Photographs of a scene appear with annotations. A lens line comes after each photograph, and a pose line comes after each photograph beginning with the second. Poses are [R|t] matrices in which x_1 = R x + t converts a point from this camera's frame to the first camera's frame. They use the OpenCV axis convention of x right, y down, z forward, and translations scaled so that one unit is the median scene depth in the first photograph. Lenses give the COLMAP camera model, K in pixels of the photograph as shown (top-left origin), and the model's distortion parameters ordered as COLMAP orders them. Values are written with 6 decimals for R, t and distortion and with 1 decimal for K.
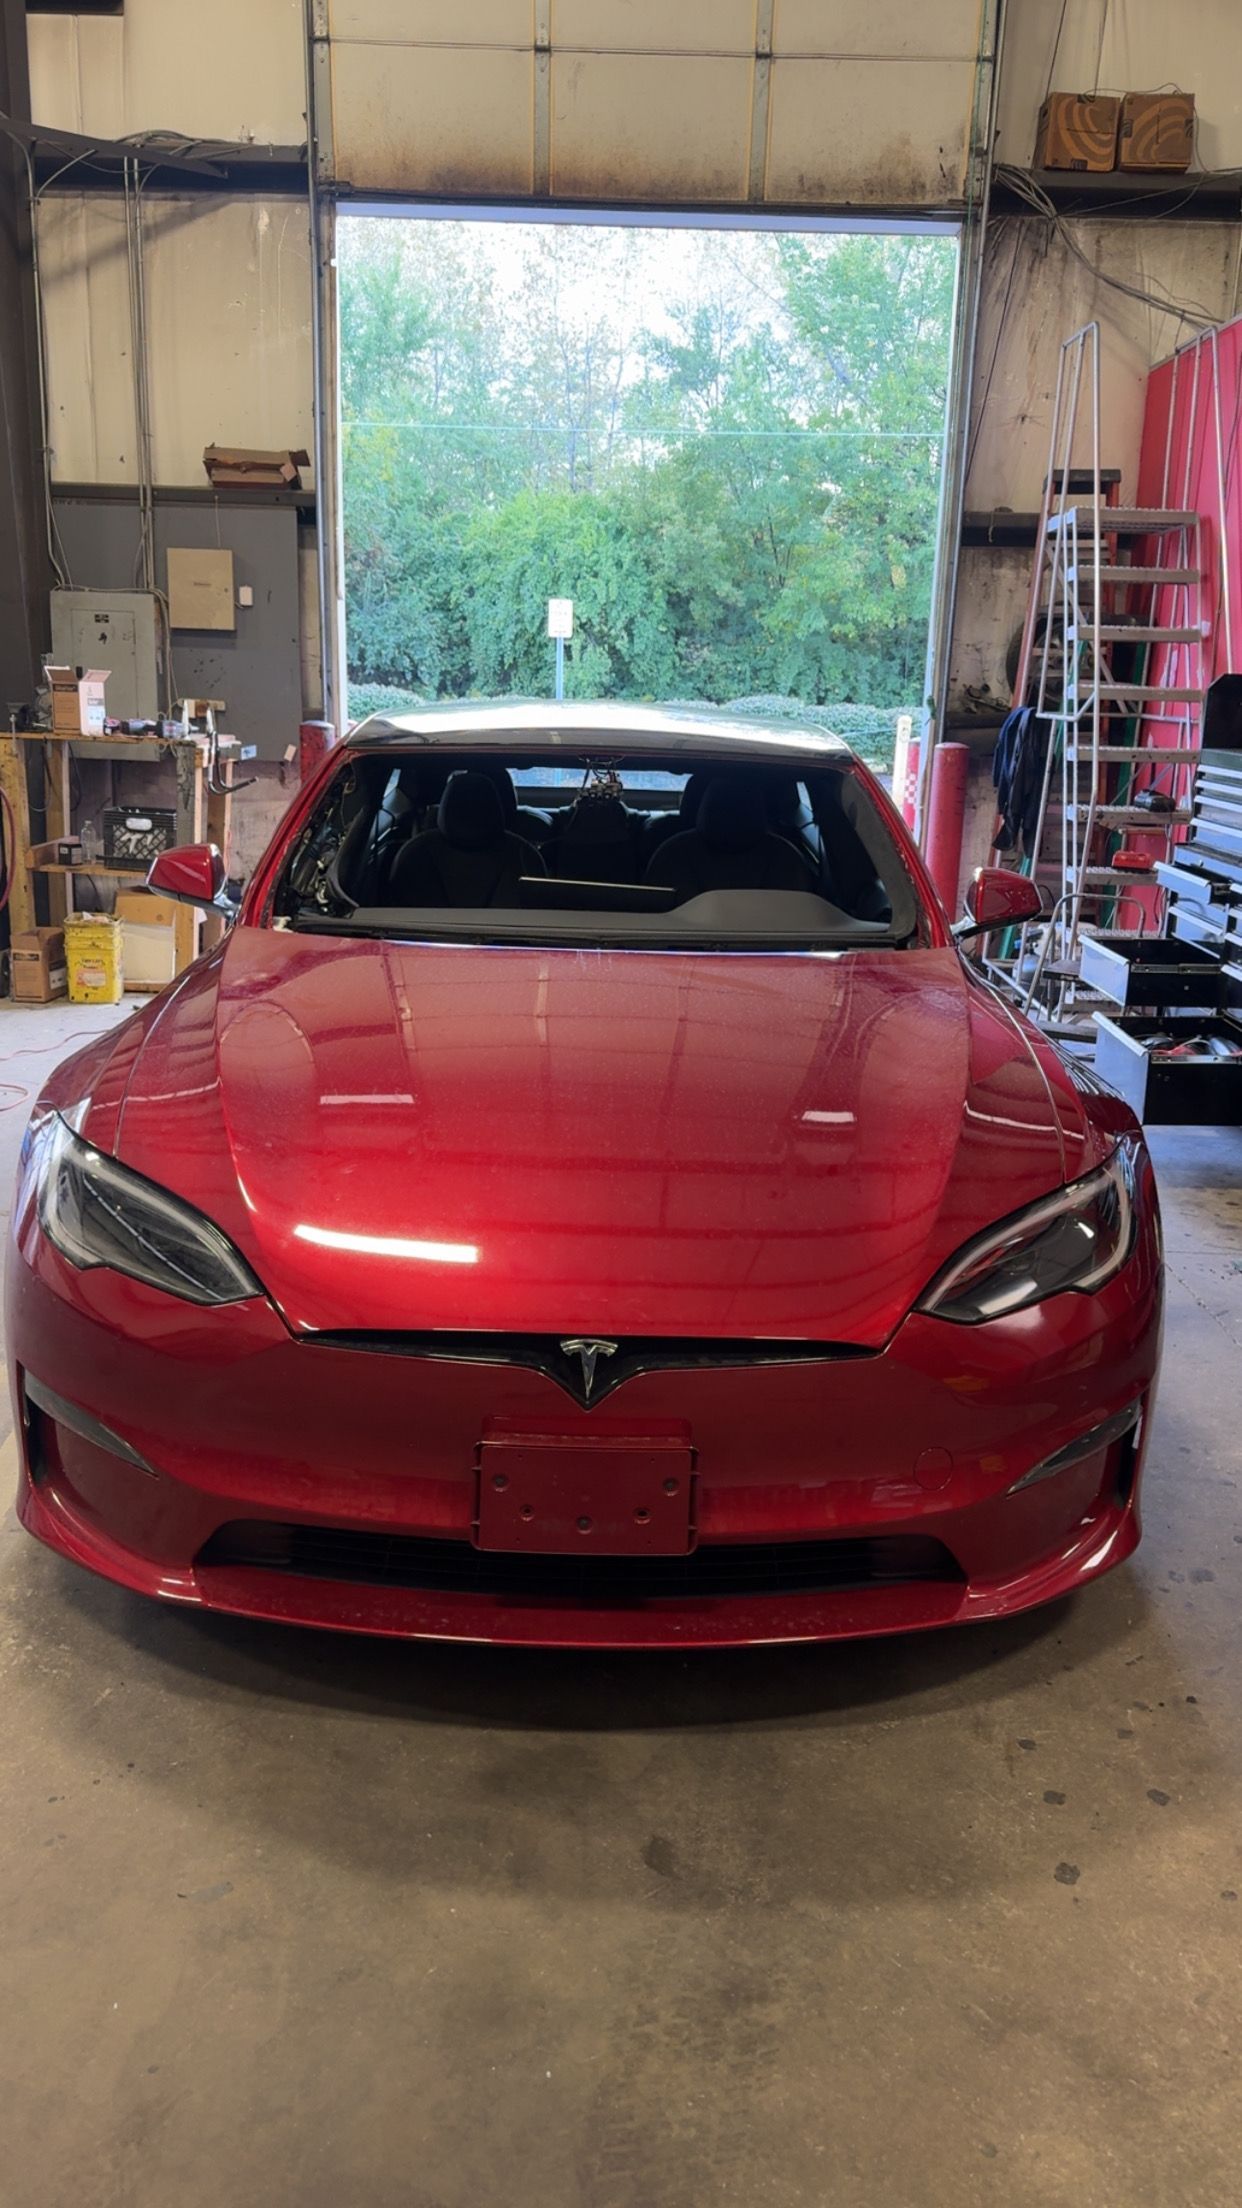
lens RADIAL K [[1652.8, 0, 621.0], [0, 1652.8, 1104.0], [0, 0, 1]] dist [0.042604, -0.071236]
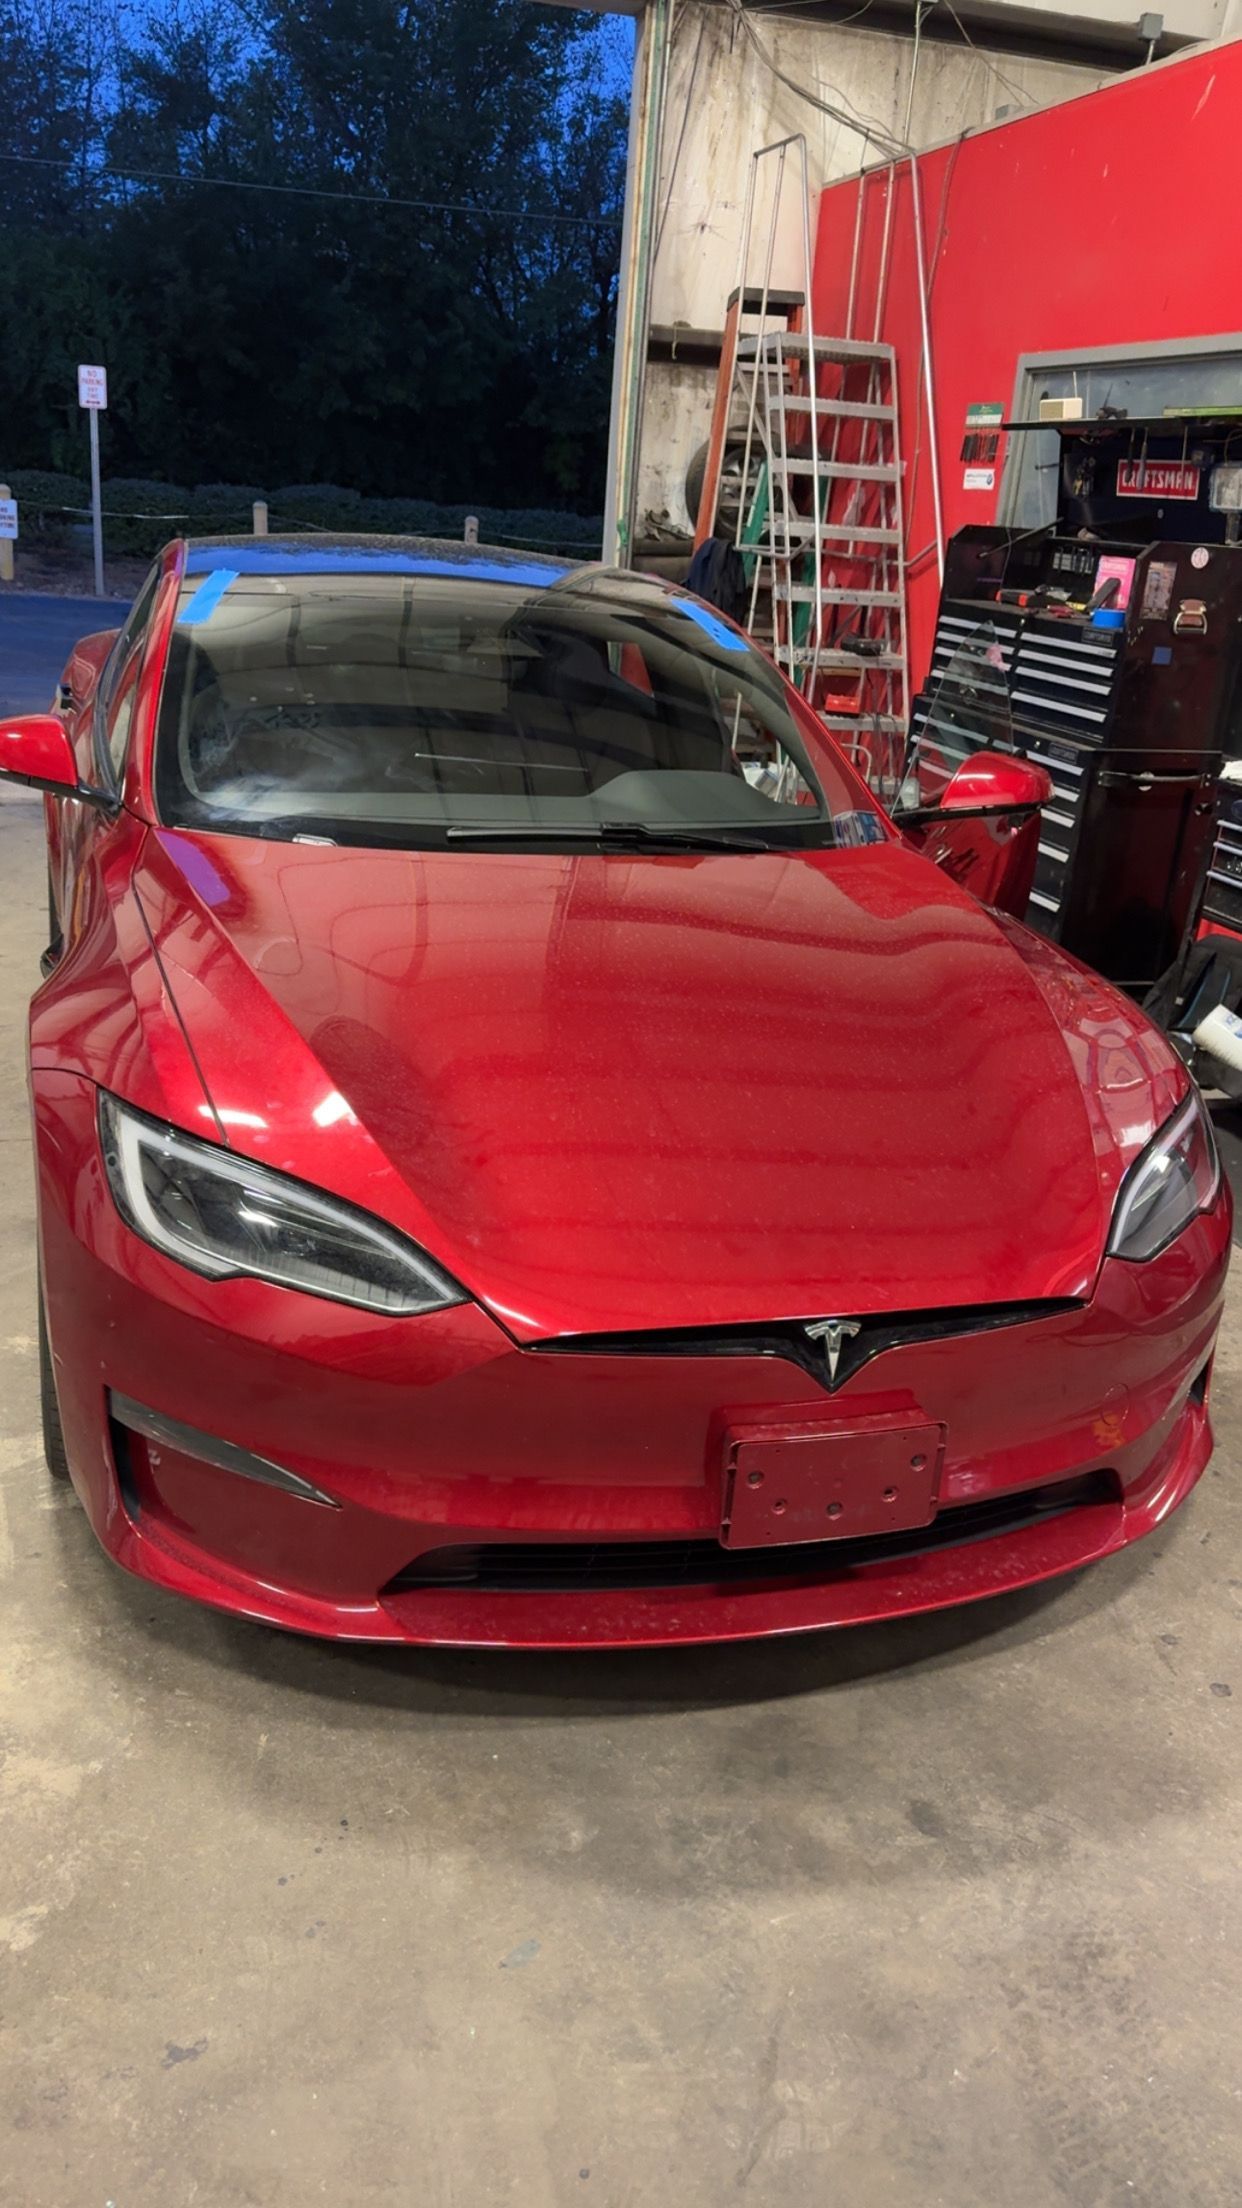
lens RADIAL K [[1630.8, 0, 632.2], [0, 1630.8, 1123.5], [0, 0, 1]] dist [0.018144, -0.032808]
pose [[0.955611, -0.066260, 0.287084, -0.107716], [0.027195, 0.990061, 0.137983, -0.028211], [-0.293374, -0.124051, 0.947915, 0.045095]]
